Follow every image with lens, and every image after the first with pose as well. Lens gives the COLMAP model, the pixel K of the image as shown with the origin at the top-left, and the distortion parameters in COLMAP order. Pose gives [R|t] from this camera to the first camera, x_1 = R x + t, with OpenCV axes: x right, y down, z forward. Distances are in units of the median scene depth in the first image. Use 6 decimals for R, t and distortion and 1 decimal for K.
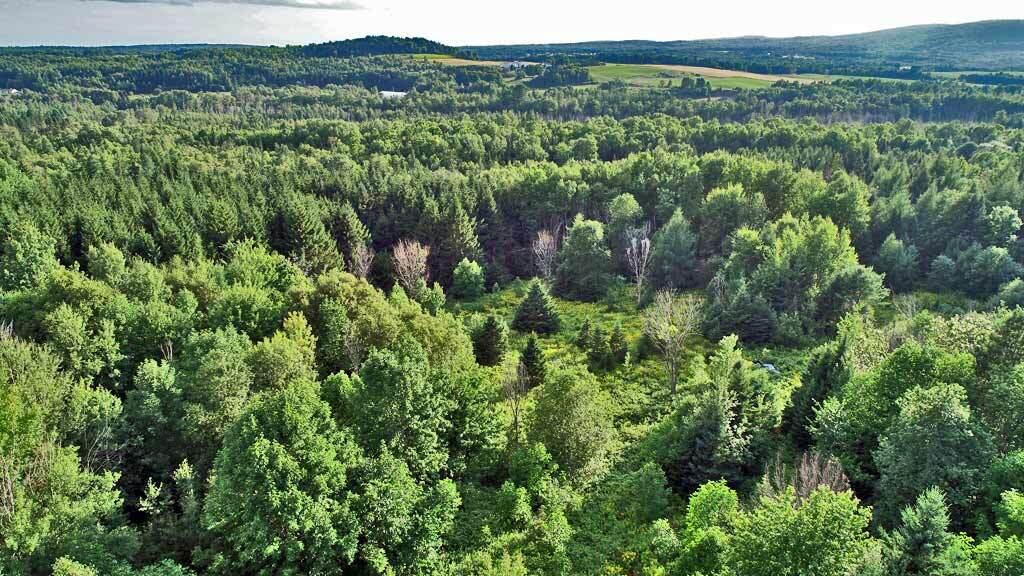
lens RADIAL K [[684.9, 0, 509.5], [0, 684.9, 291.7], [0, 0, 1]] dist [-0.003056, -0.000714]
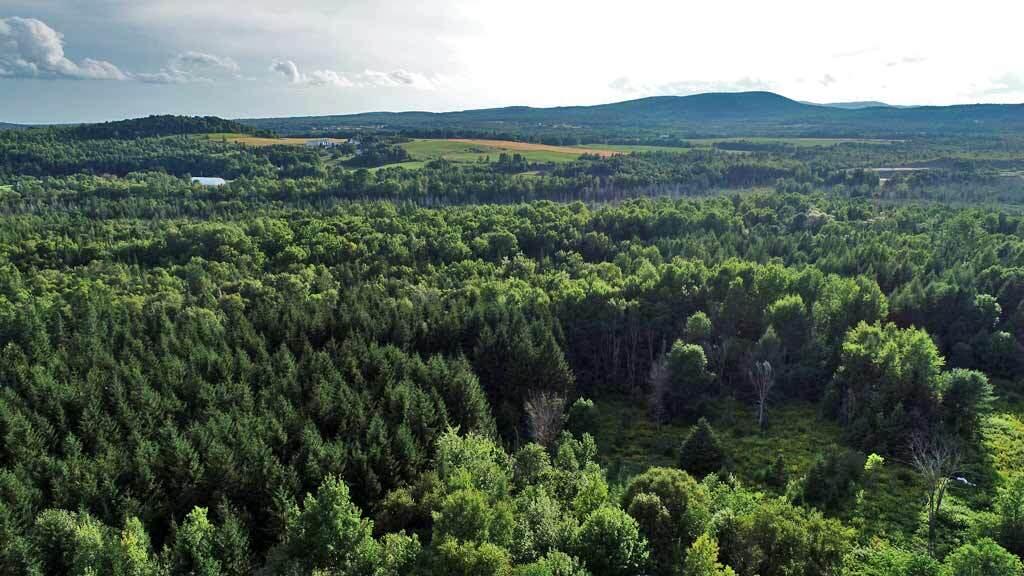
lens RADIAL K [[684.9, 0, 509.5], [0, 684.9, 291.7], [0, 0, 1]] dist [-0.003056, -0.000714]
pose [[0.949887, -0.087092, 0.300217, -0.466758], [0.114519, 0.990588, -0.074973, -0.146108], [-0.290862, 0.105596, 0.950920, 0.104910]]
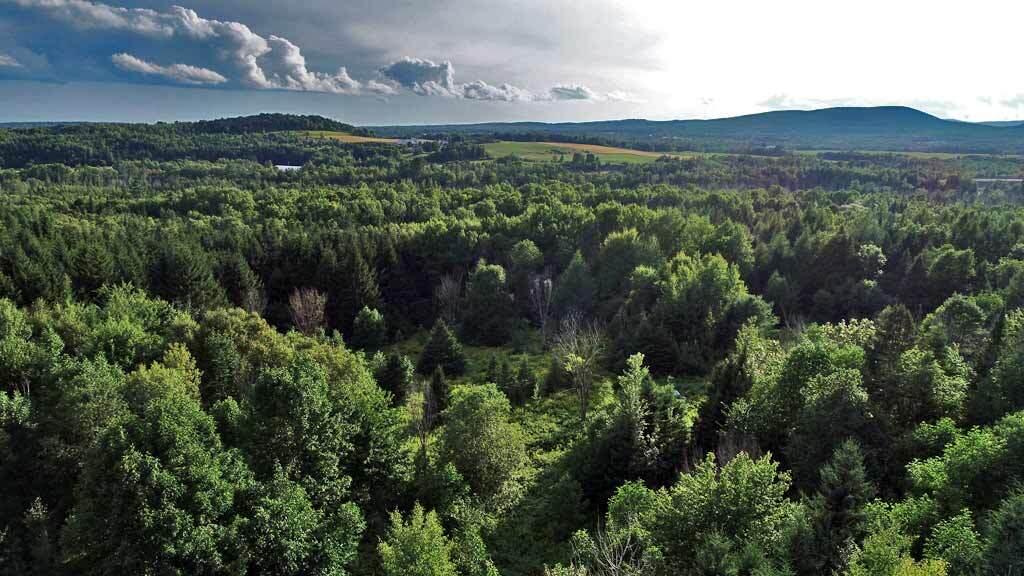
lens RADIAL K [[684.9, 0, 509.5], [0, 684.9, 291.7], [0, 0, 1]] dist [-0.003056, -0.000714]
pose [[0.989399, -0.026147, 0.142850, -0.001512], [0.041645, 0.993429, -0.106604, 0.045012], [-0.139124, 0.111423, 0.983986, 0.017810]]
